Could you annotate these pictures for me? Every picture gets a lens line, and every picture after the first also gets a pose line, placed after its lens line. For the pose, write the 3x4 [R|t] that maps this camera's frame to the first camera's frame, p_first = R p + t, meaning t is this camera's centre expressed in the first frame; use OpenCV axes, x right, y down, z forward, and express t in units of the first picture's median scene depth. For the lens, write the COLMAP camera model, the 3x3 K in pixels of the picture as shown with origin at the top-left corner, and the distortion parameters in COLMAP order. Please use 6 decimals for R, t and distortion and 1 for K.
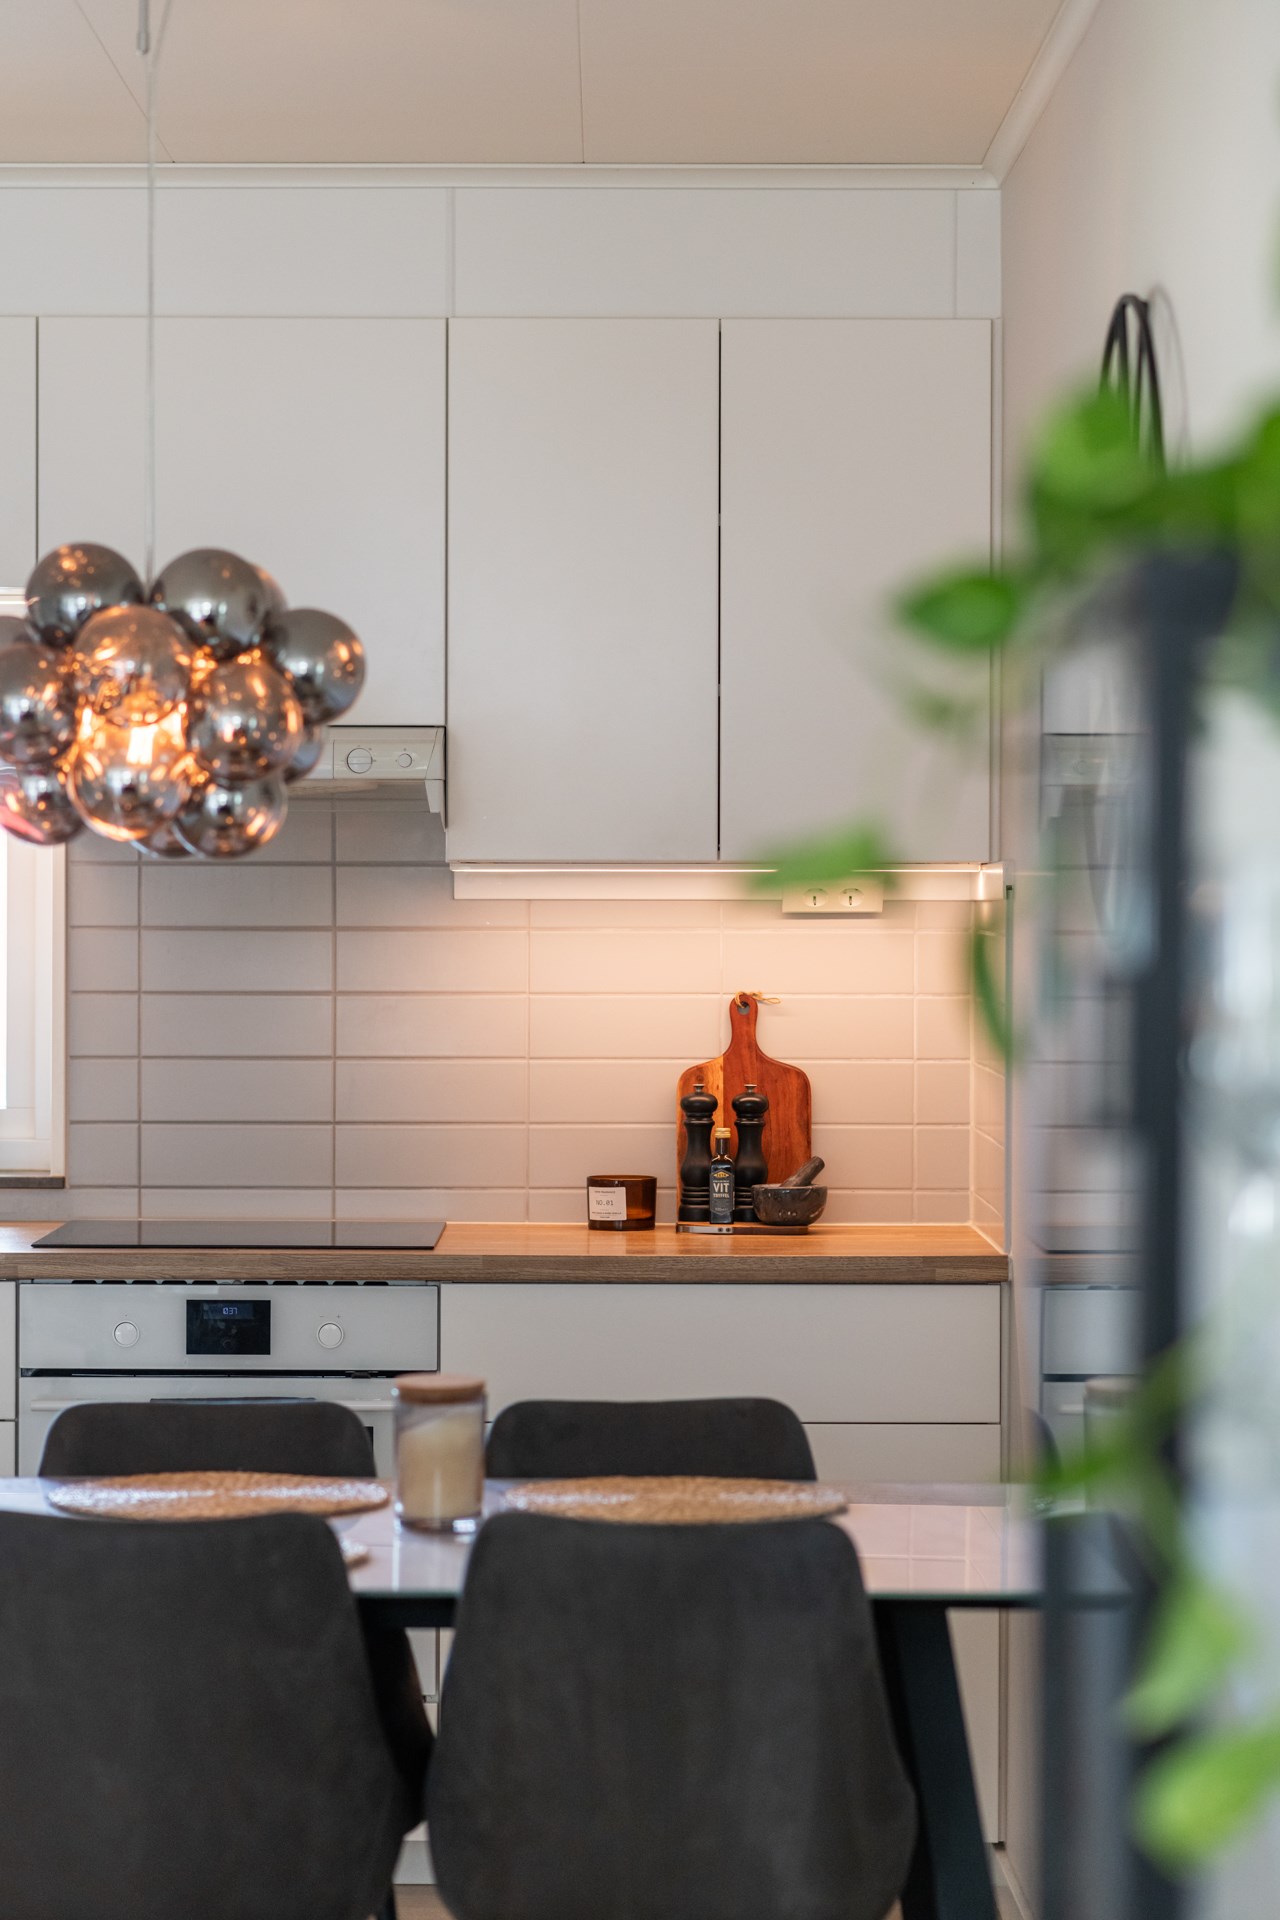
lens RADIAL K [[4766.6, 0, 640.0], [0, 4766.6, 960.0], [0, 0, 1]] dist [0.088688, 0.199835]
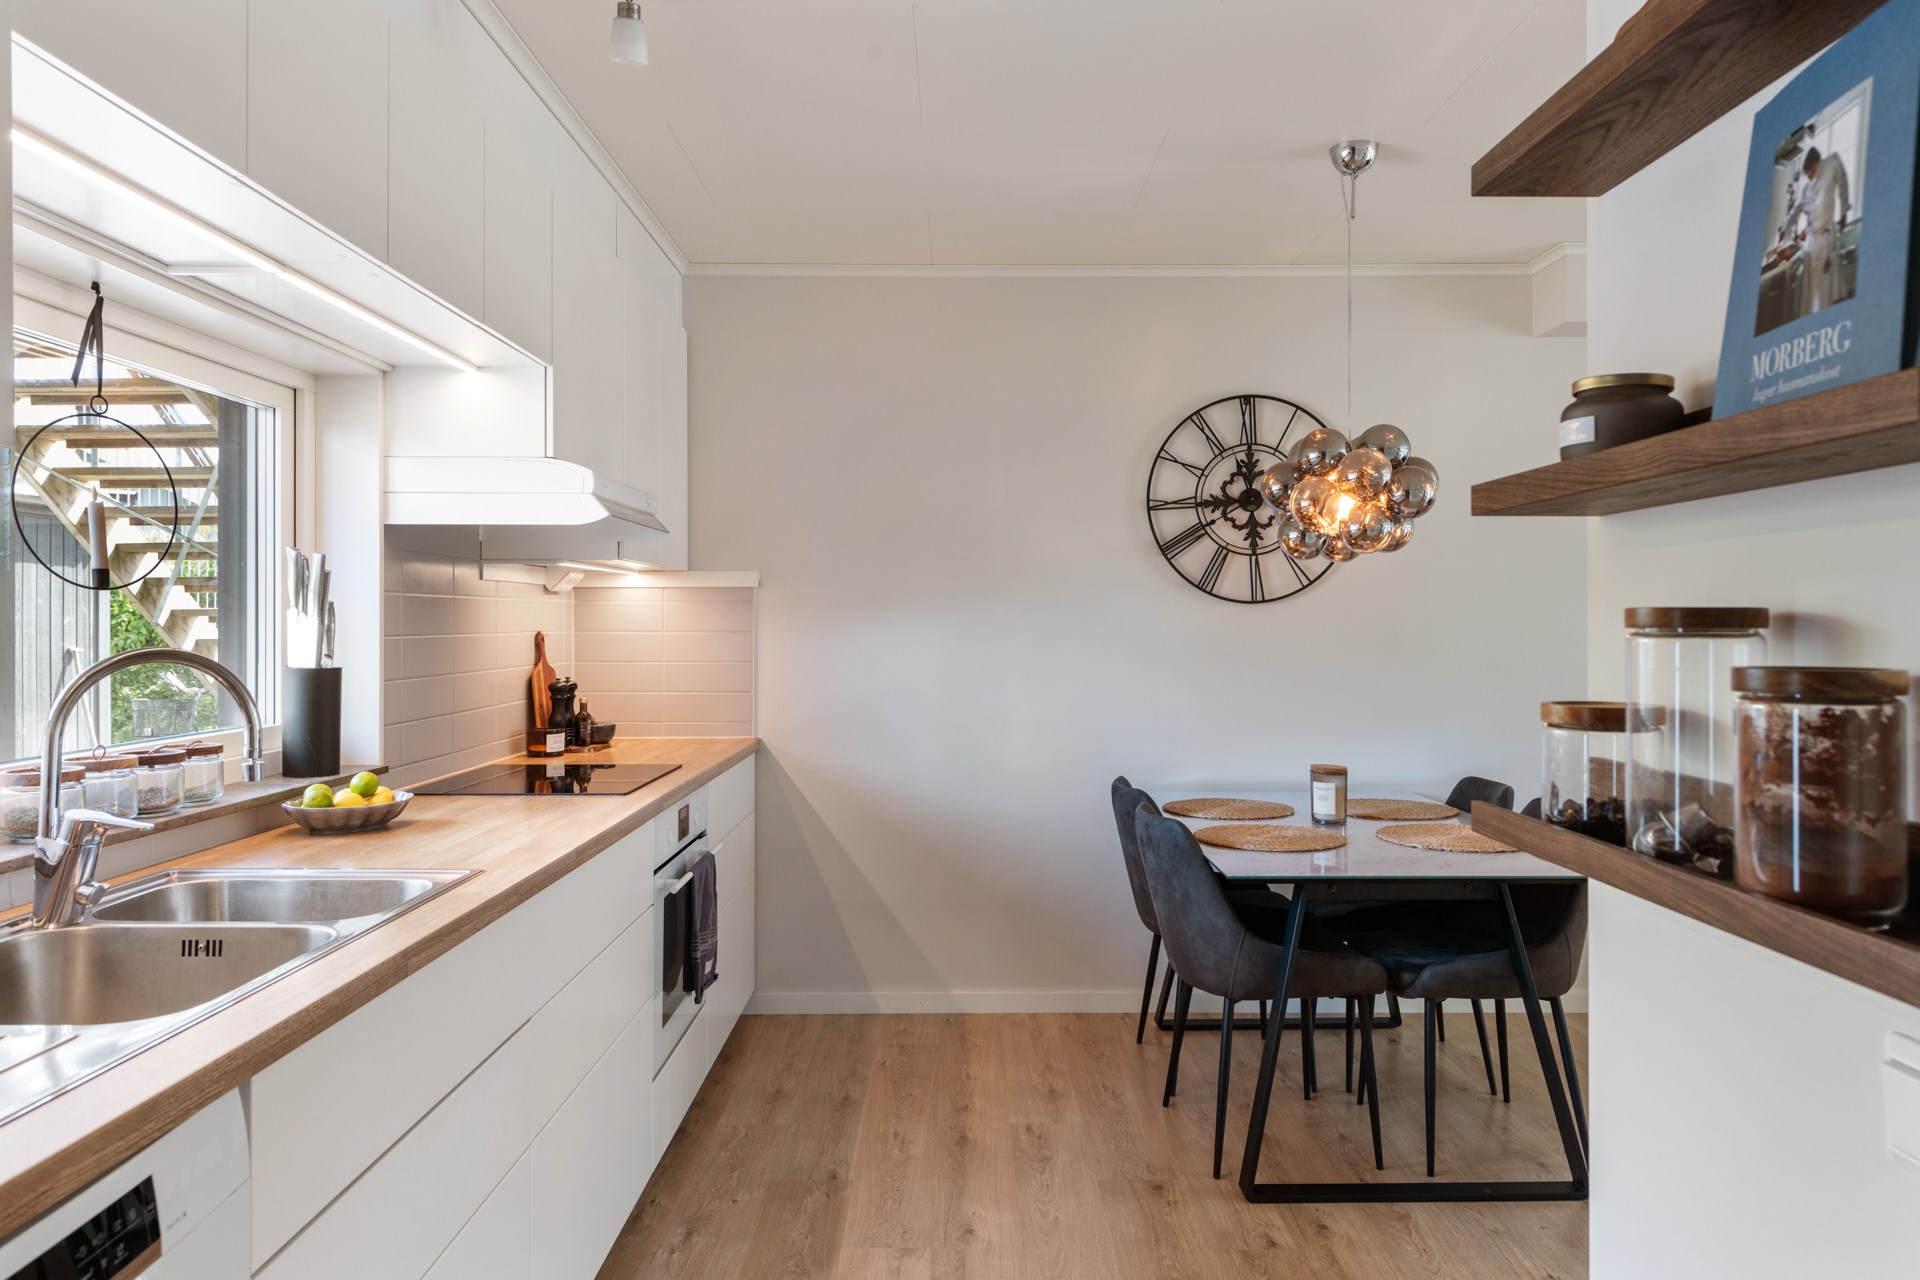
lens RADIAL K [[1328.2, 0, 965.0], [0, 1328.2, 619.8], [0, 0, 1]] dist [-0.000128, -0.001148]
pose [[-0.007810, 0.005432, 0.999955, -0.548503], [0.013836, 0.999890, -0.005323, 0.006464], [-0.999874, 0.013794, -0.007884, 0.870523]]
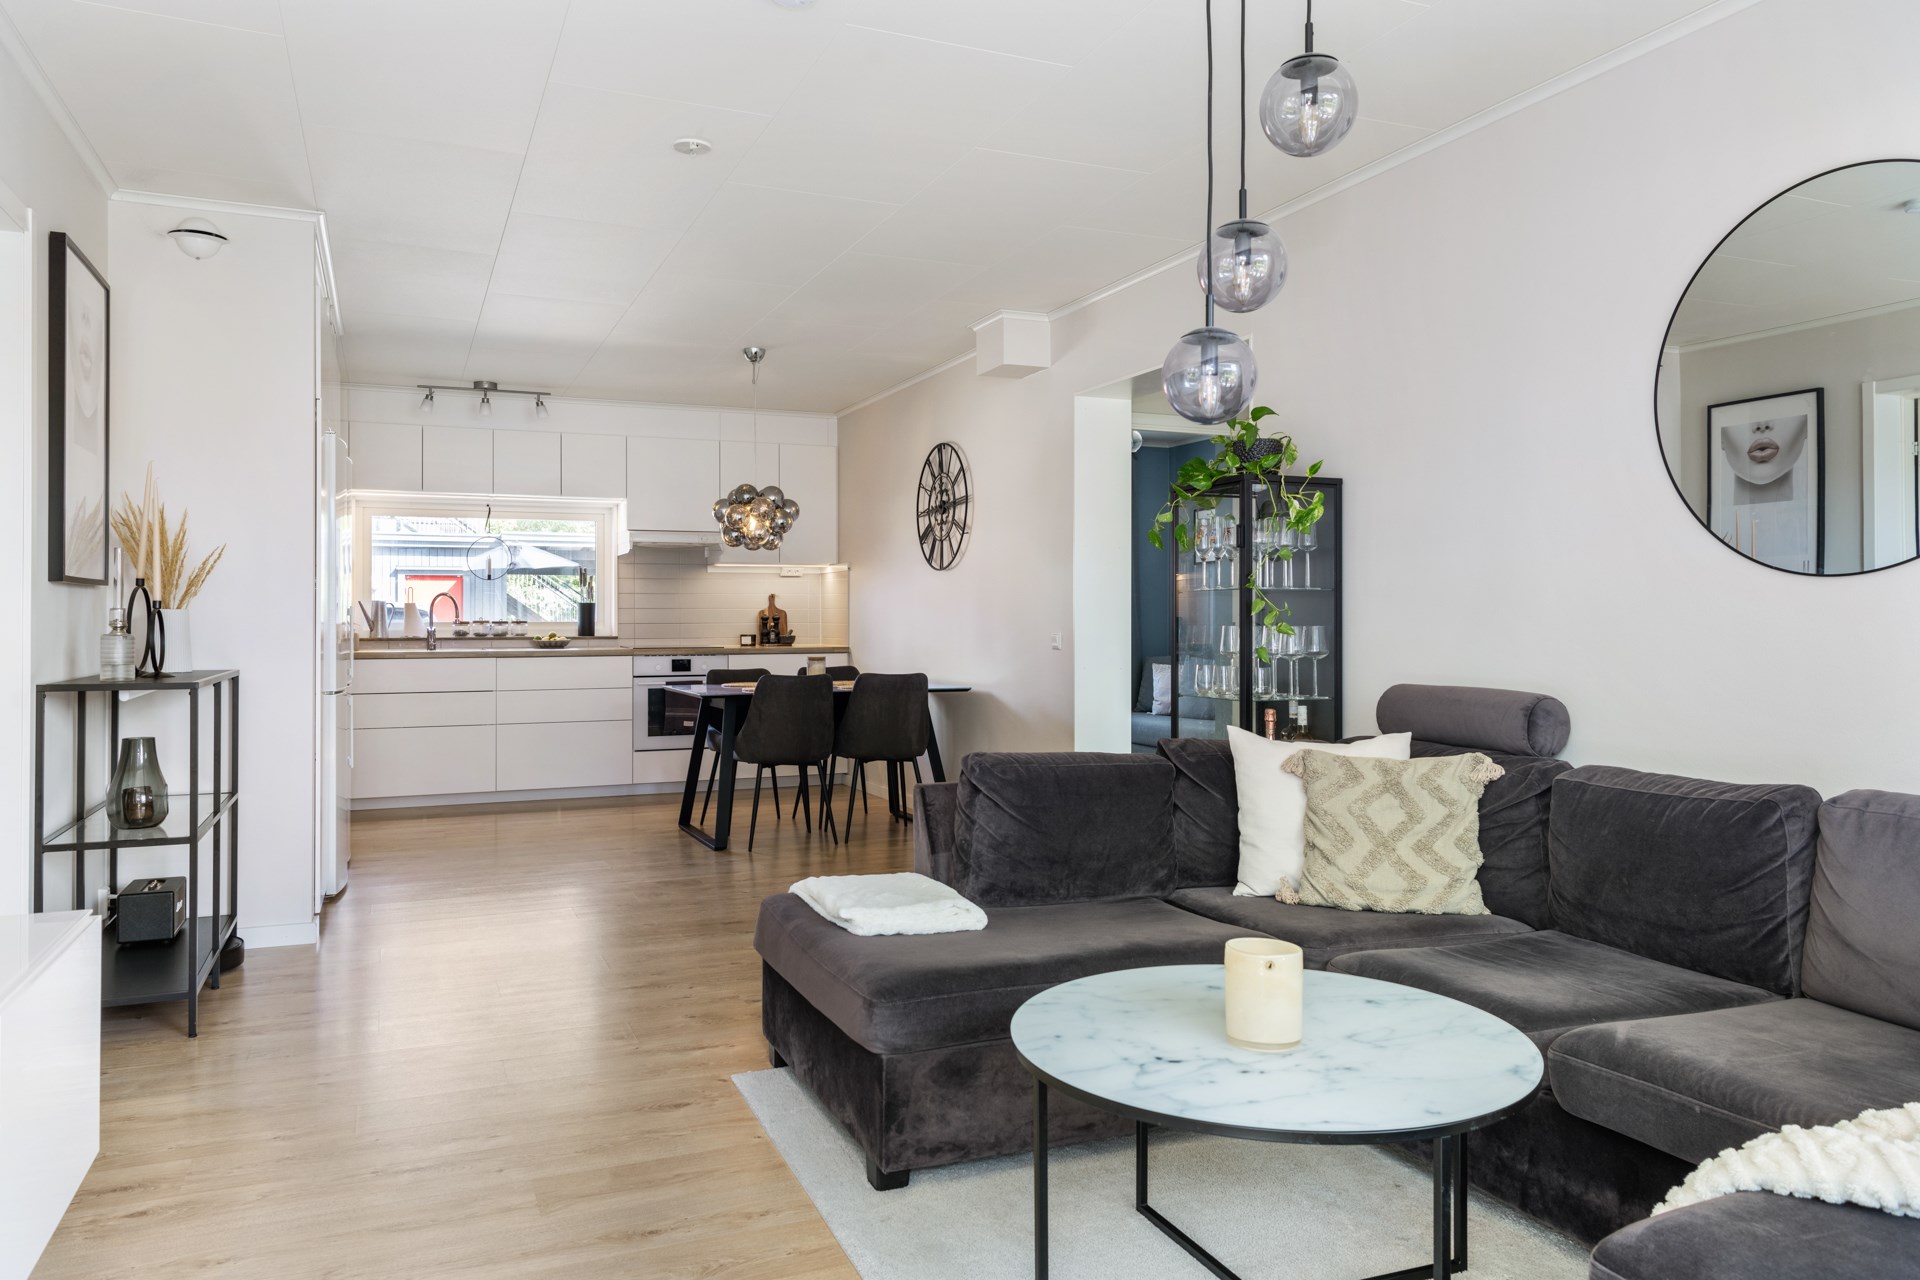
lens RADIAL K [[1328.2, 0, 965.0], [0, 1328.2, 619.8], [0, 0, 1]] dist [-0.000128, -0.001148]
pose [[0.916794, -0.005025, 0.399329, -0.322764], [0.009623, 0.999908, -0.009512, 0.046686], [-0.399245, 0.012563, 0.916758, -0.229782]]
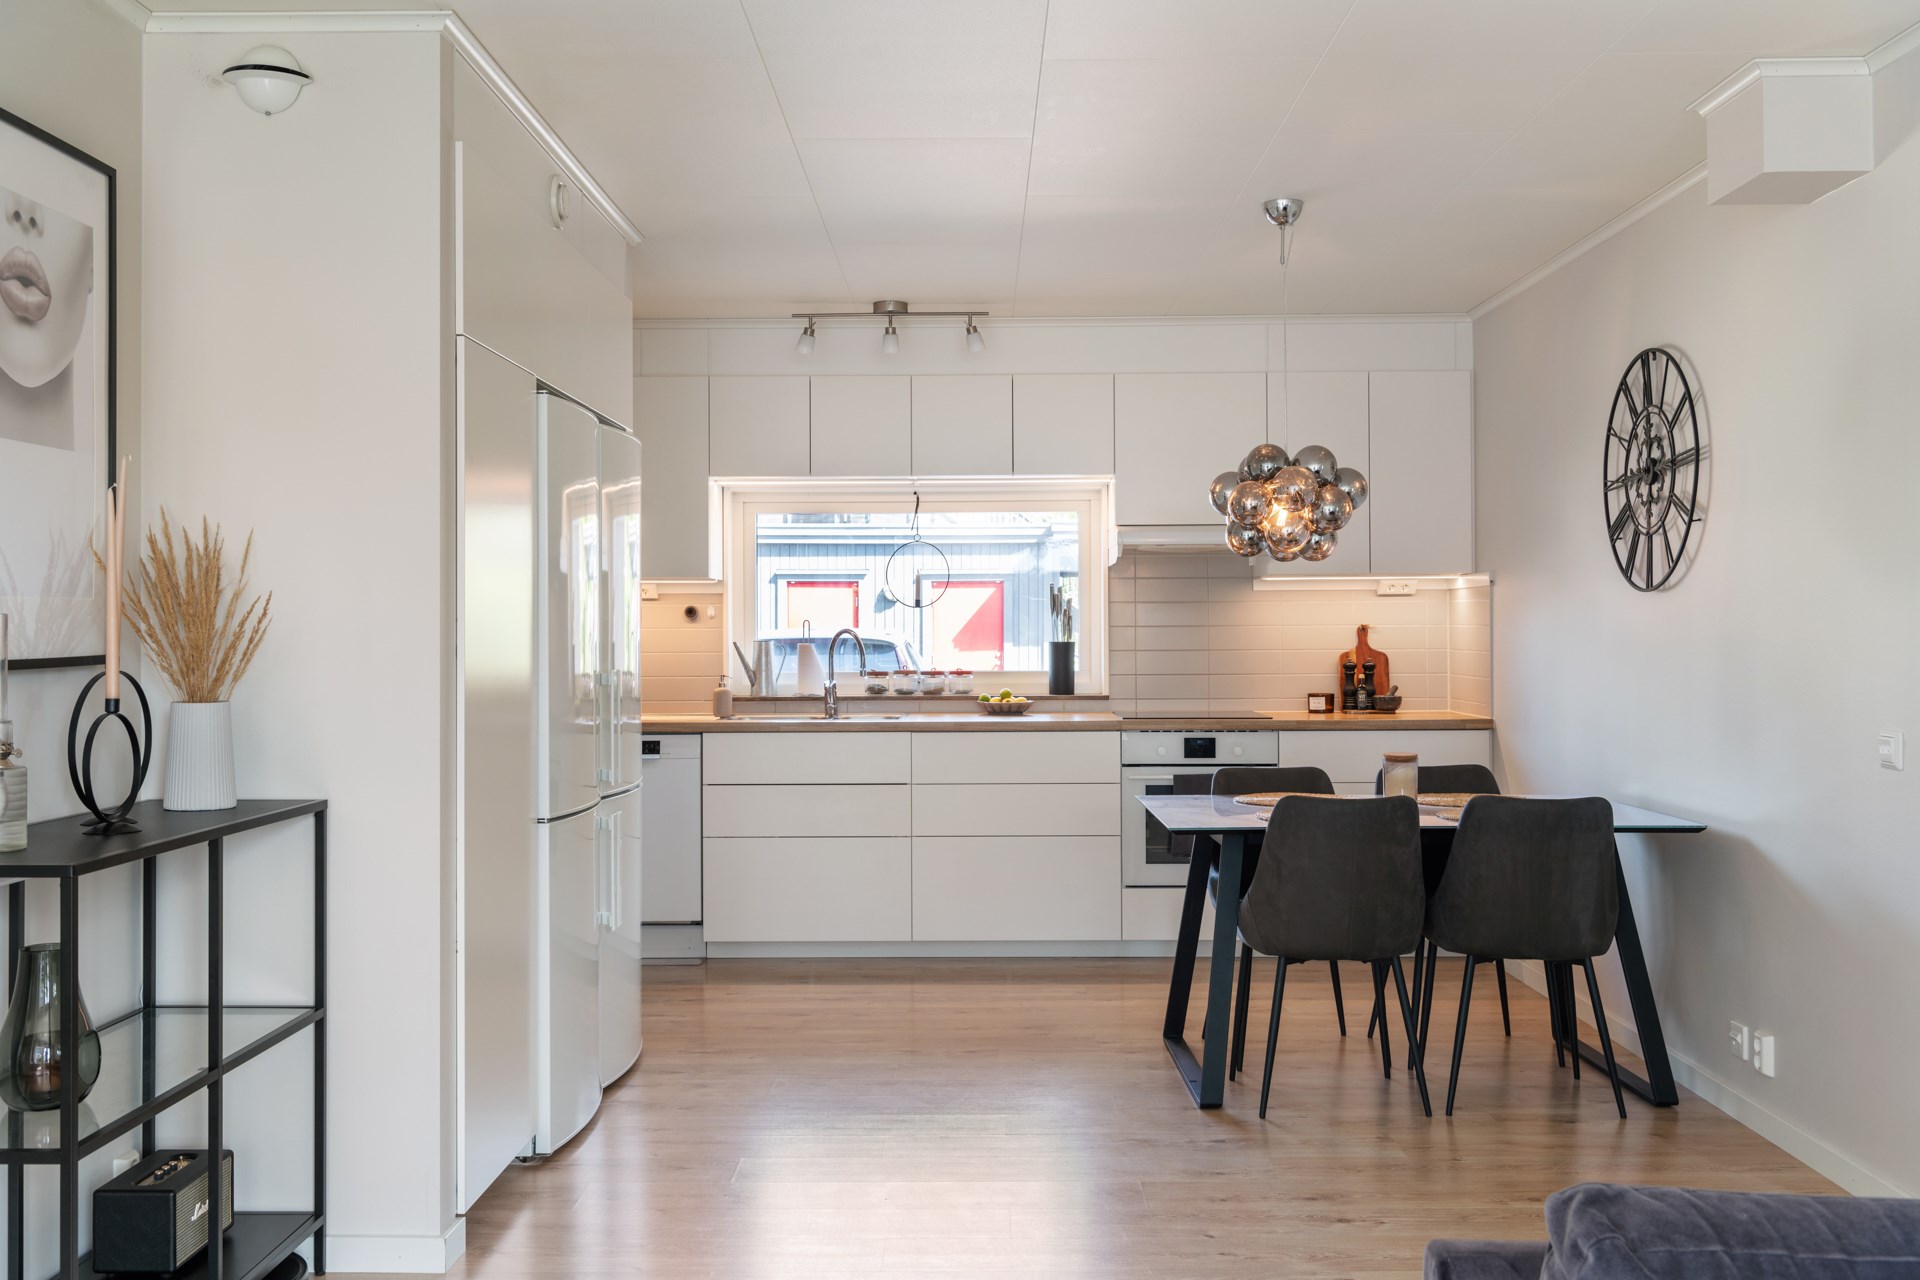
lens RADIAL K [[1796.1, 0, 958.9], [0, 1796.1, 613.6], [0, 0, 1]] dist [-0.000976, -0.019386]
pose [[0.999909, -0.007928, -0.010958, -0.200604], [0.007707, 0.999769, -0.020075, 0.019810], [0.011115, 0.019989, 0.999738, -0.011601]]
